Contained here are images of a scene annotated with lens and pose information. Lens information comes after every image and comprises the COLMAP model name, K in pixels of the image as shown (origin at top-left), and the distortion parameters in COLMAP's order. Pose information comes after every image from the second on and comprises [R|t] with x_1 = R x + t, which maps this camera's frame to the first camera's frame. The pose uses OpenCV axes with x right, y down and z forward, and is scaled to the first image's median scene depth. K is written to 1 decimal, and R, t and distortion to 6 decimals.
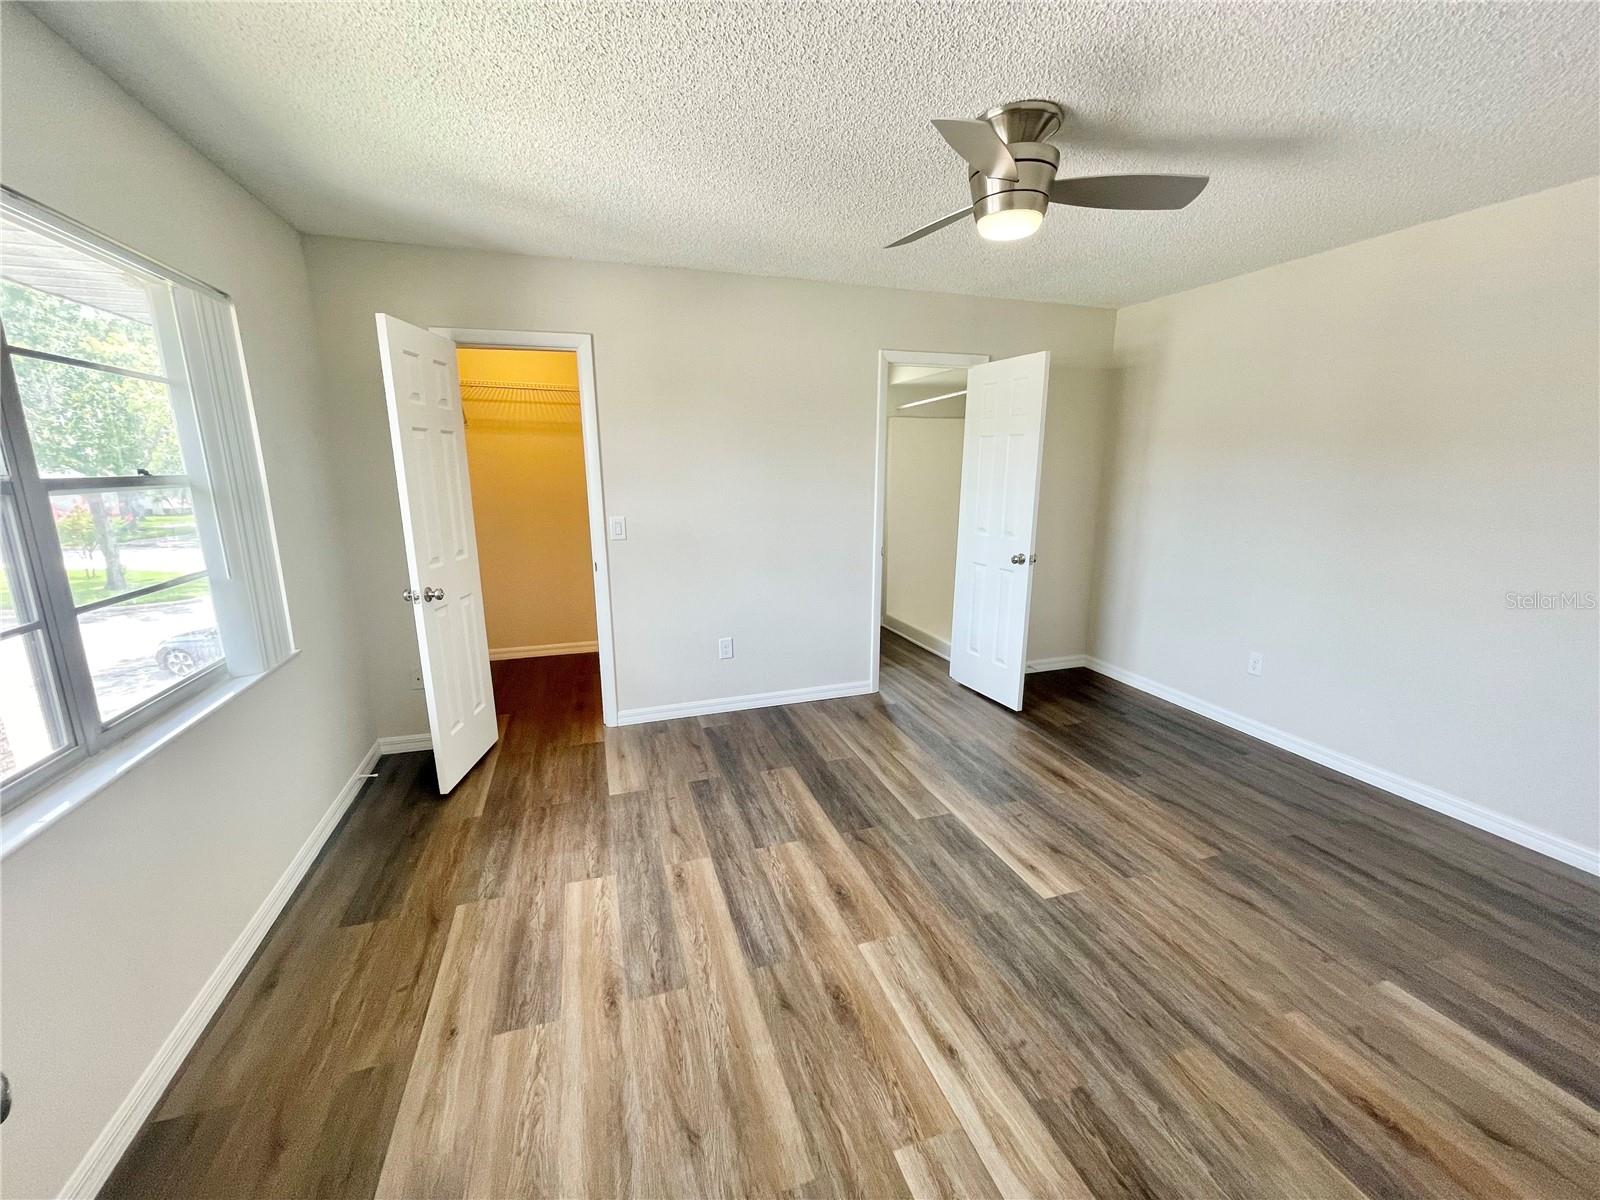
lens RADIAL K [[644.8, 0, 794.7], [0, 644.8, 603.9], [0, 0, 1]] dist [0.000007, -0.000557]
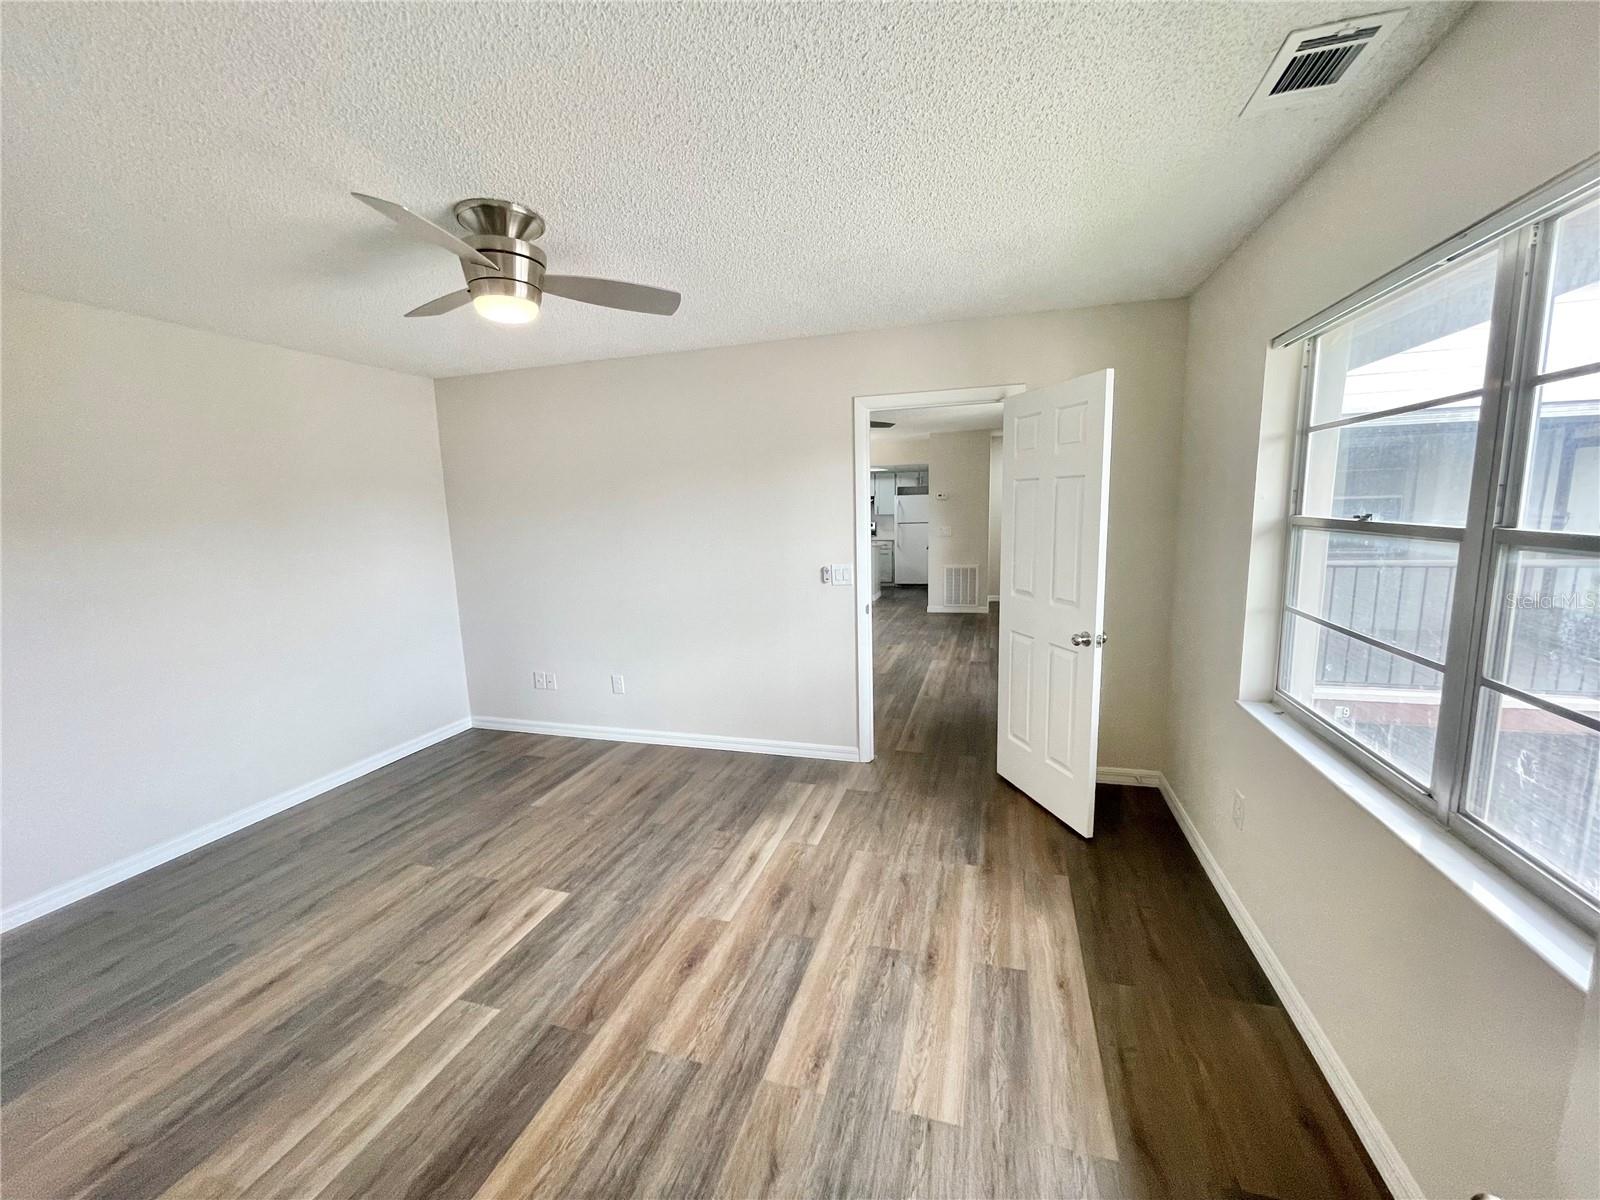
lens RADIAL K [[644.8, 0, 794.7], [0, 644.8, 603.9], [0, 0, 1]] dist [0.000007, -0.000557]
pose [[-0.812969, -0.061625, 0.579037, -0.621757], [0.158601, 0.933357, 0.322010, -0.365464], [-0.560292, 0.353620, -0.749017, 1.535956]]
